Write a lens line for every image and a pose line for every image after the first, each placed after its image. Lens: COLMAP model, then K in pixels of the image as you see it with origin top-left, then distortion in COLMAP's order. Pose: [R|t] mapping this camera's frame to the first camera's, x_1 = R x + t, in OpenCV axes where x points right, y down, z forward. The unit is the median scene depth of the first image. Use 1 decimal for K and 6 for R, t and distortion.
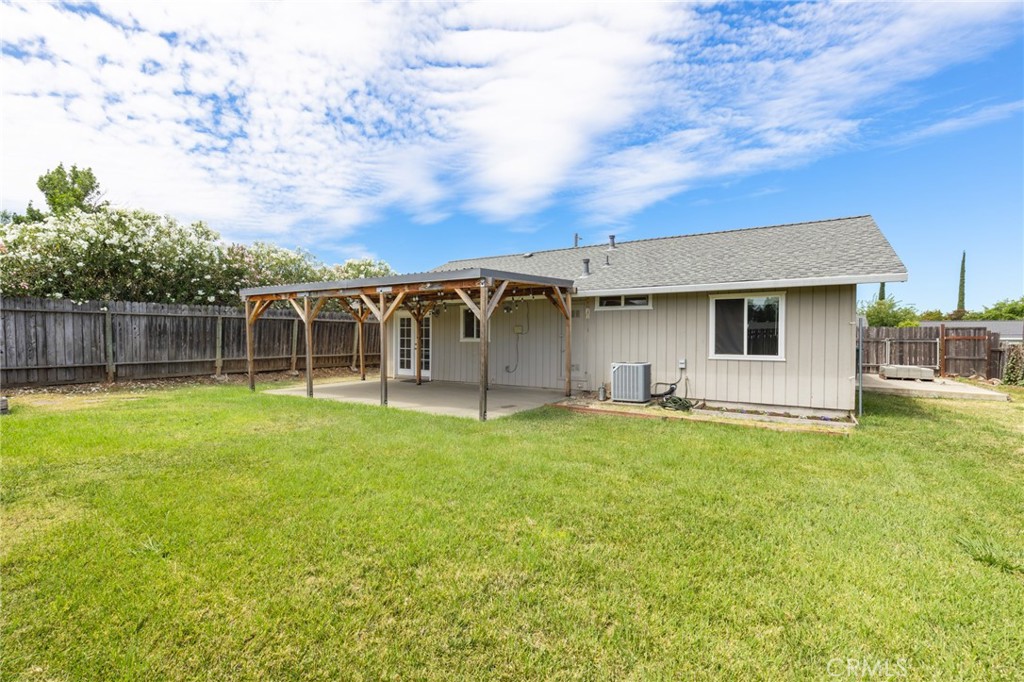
lens RADIAL K [[466.0, 0, 508.5], [0, 466.0, 347.9], [0, 0, 1]] dist [0.002636, 0.000962]
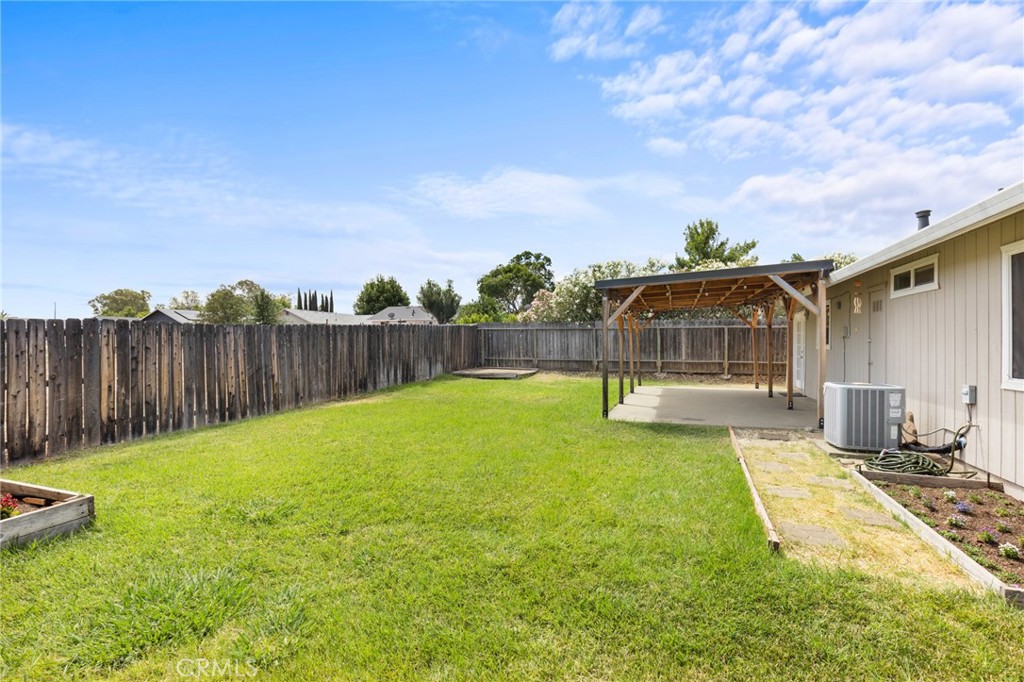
lens RADIAL K [[453.9, 0, 507.4], [0, 453.9, 345.7], [0, 0, 1]] dist [0.000059, 0.000179]
pose [[0.221689, 0.002676, -0.975114, 0.517622], [-0.024337, 0.999700, -0.002790, -0.003684], [0.974814, 0.024350, 0.221687, 0.303722]]
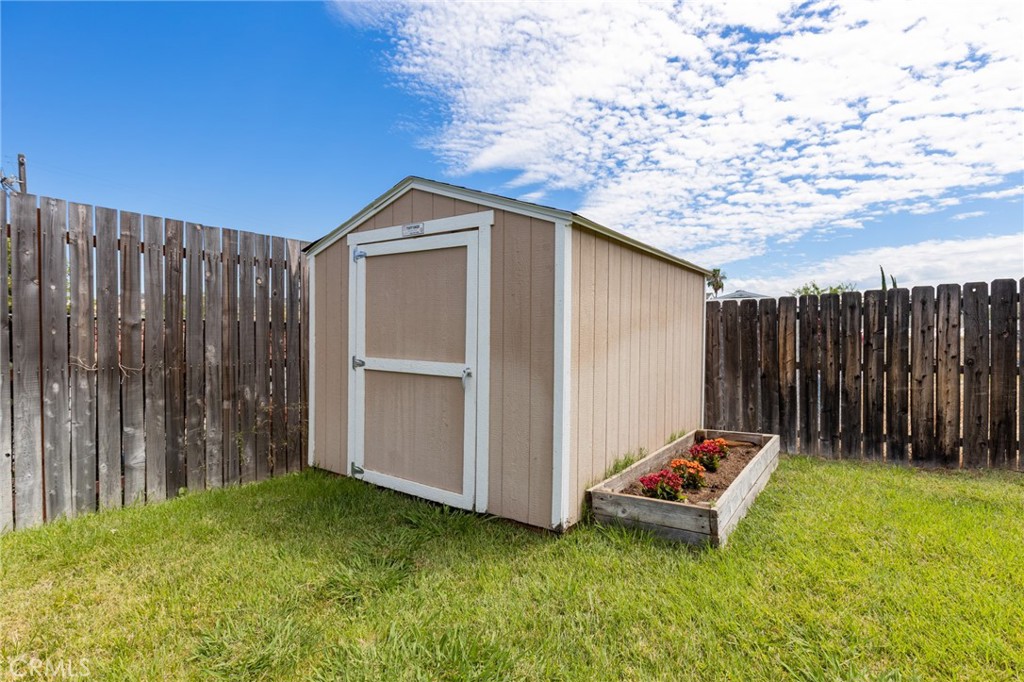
lens RADIAL K [[486.7, 0, 517.7], [0, 486.7, 338.7], [0, 0, 1]] dist [-0.010496, -0.002185]
pose [[-0.999749, -0.003535, 0.022128, 0.330389], [-0.003066, 0.999771, 0.021173, 0.011695], [-0.022198, 0.021100, -0.999531, 0.320576]]
